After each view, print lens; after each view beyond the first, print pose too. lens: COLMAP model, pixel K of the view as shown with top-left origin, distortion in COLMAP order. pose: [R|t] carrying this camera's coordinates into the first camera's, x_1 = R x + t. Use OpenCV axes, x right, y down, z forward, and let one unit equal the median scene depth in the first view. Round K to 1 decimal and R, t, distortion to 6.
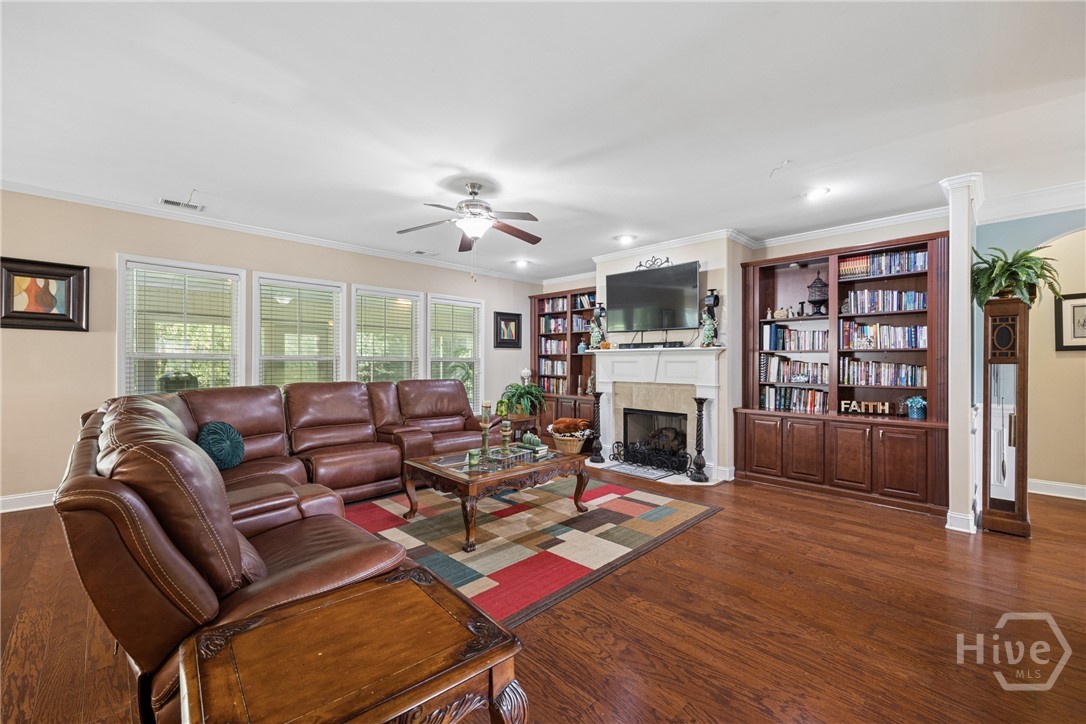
lens RADIAL K [[437.5, 0, 543.1], [0, 437.5, 363.1], [0, 0, 1]] dist [0.000988, 0.000797]
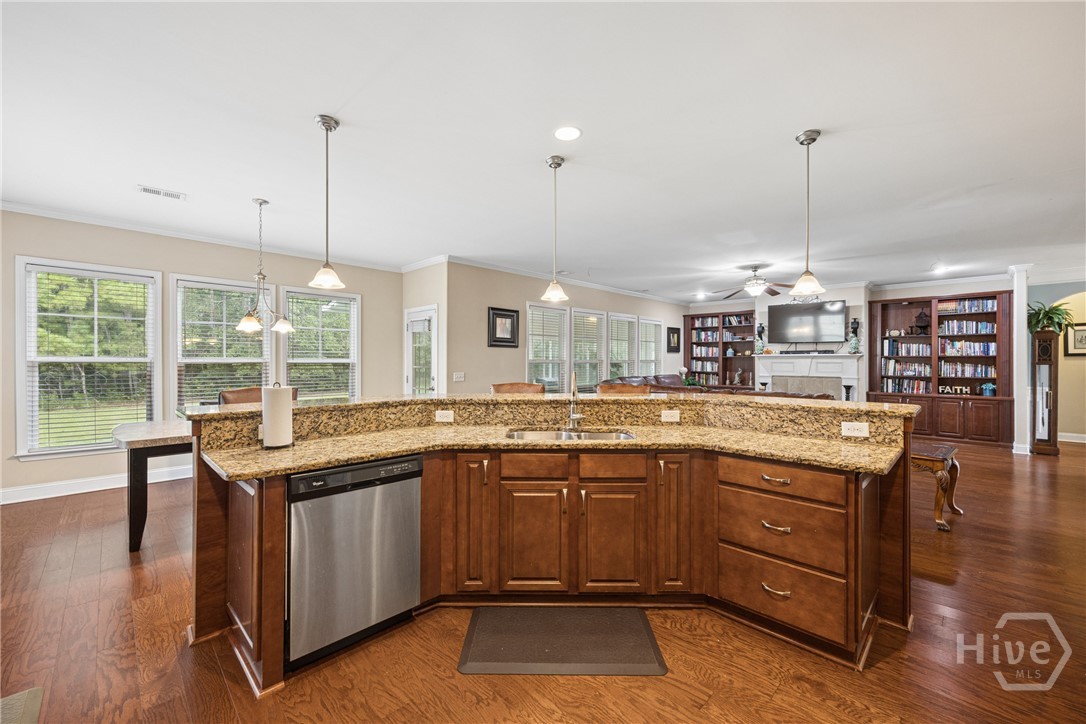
lens RADIAL K [[437.5, 0, 538.7], [0, 437.5, 360.8], [0, 0, 1]] dist [0.000988, 0.000797]
pose [[0.999692, -0.004255, 0.024470, -0.918530], [0.004174, 0.999986, 0.003352, -0.024244], [-0.024484, -0.003248, 0.999695, -0.654764]]
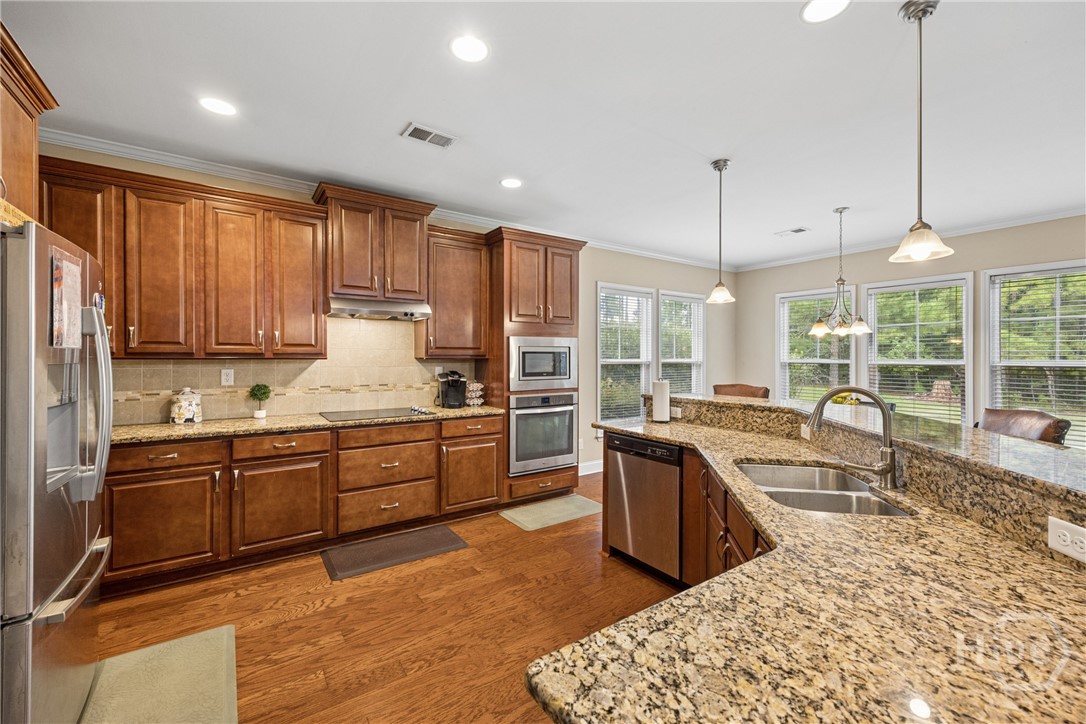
lens RADIAL K [[437.5, 0, 544.9], [0, 437.5, 357.5], [0, 0, 1]] dist [0.000988, 0.000797]
pose [[-0.150203, -0.007403, -0.988627, -0.443188], [-0.000280, 0.999972, -0.007445, -0.028106], [0.988655, -0.000841, -0.150201, -0.224448]]
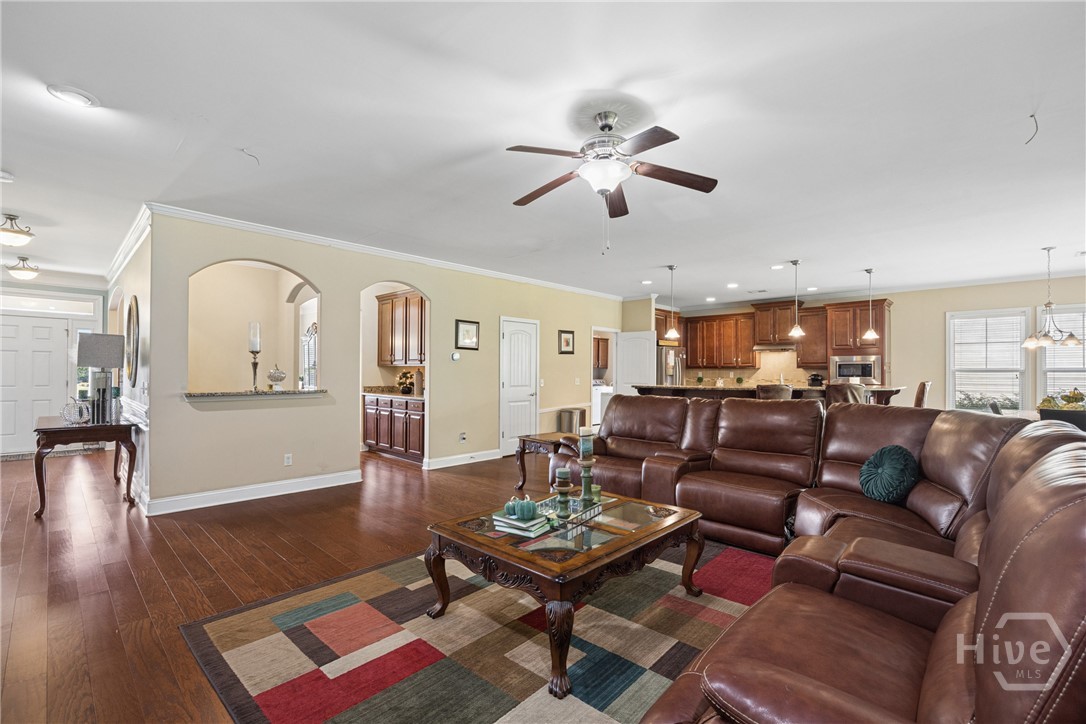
lens RADIAL K [[465.4, 0, 553.7], [0, 465.4, 373.8], [0, 0, 1]] dist [-0.016570, -0.000142]
pose [[-0.996784, -0.007623, -0.079776, -0.017490], [-0.007719, 0.999970, 0.000892, 0.000577], [0.079767, 0.001505, -0.996812, 1.401841]]
